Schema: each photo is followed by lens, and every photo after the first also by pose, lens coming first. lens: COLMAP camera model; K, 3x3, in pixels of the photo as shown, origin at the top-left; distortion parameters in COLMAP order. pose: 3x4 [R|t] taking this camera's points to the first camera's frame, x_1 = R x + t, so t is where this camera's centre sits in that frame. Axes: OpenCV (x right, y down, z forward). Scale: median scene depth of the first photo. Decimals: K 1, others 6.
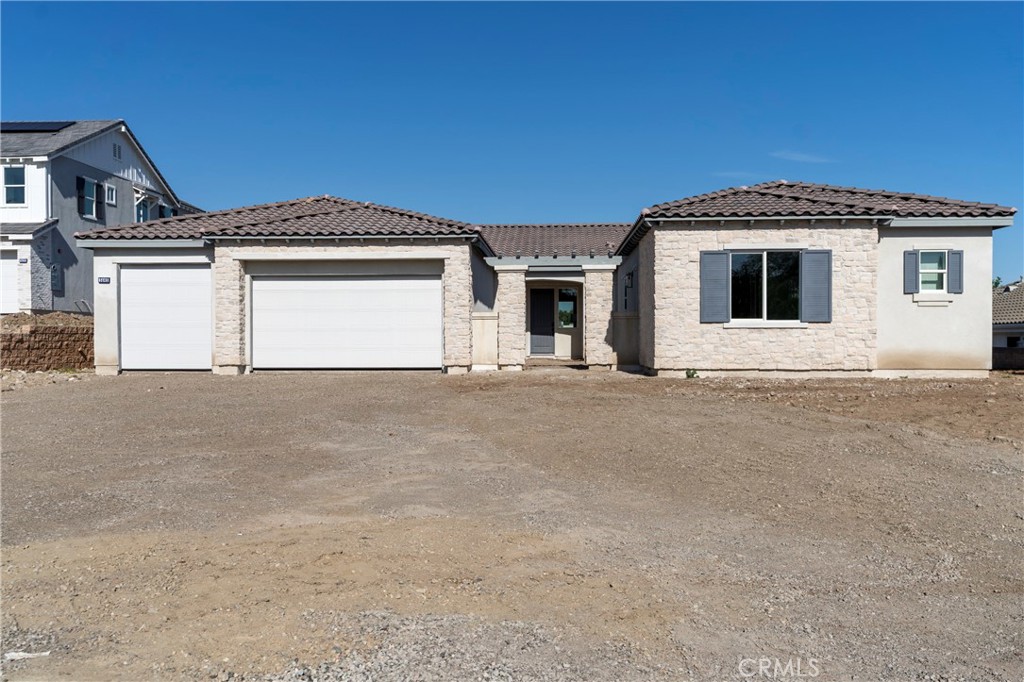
lens RADIAL K [[923.0, 0, 511.7], [0, 923.0, 346.3], [0, 0, 1]] dist [0.014733, -0.009534]
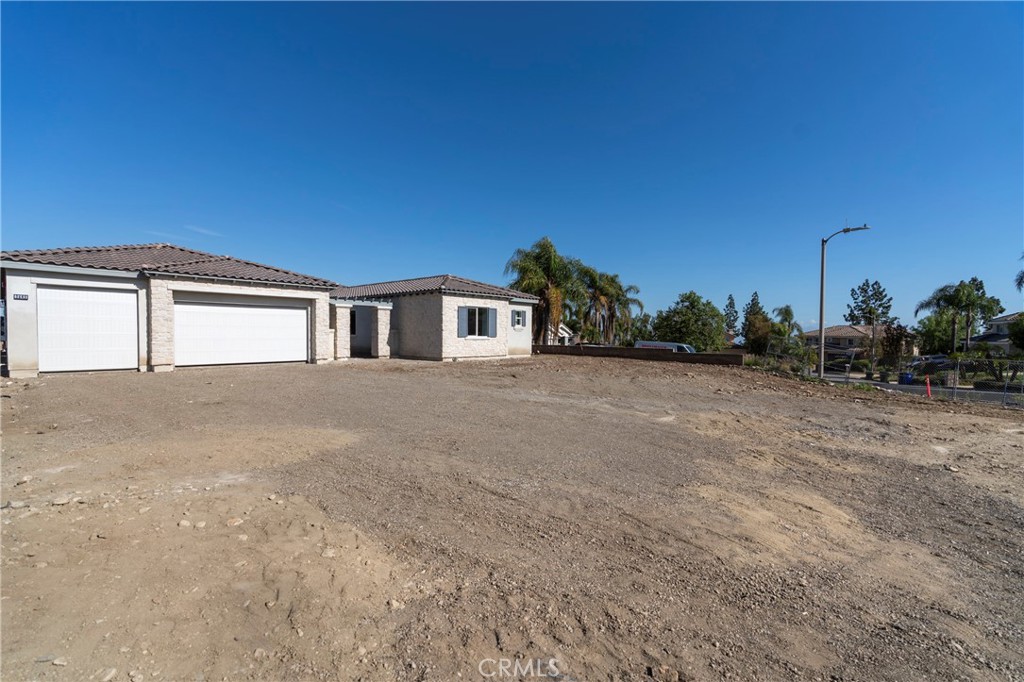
lens RADIAL K [[450.3, 0, 512.4], [0, 450.3, 340.8], [0, 0, 1]] dist [-0.001196, -0.000083]
pose [[0.628236, -0.005801, 0.778001, -0.581576], [-0.003263, 0.999944, 0.010091, -0.028208], [-0.778016, -0.008878, 0.628182, 0.188673]]
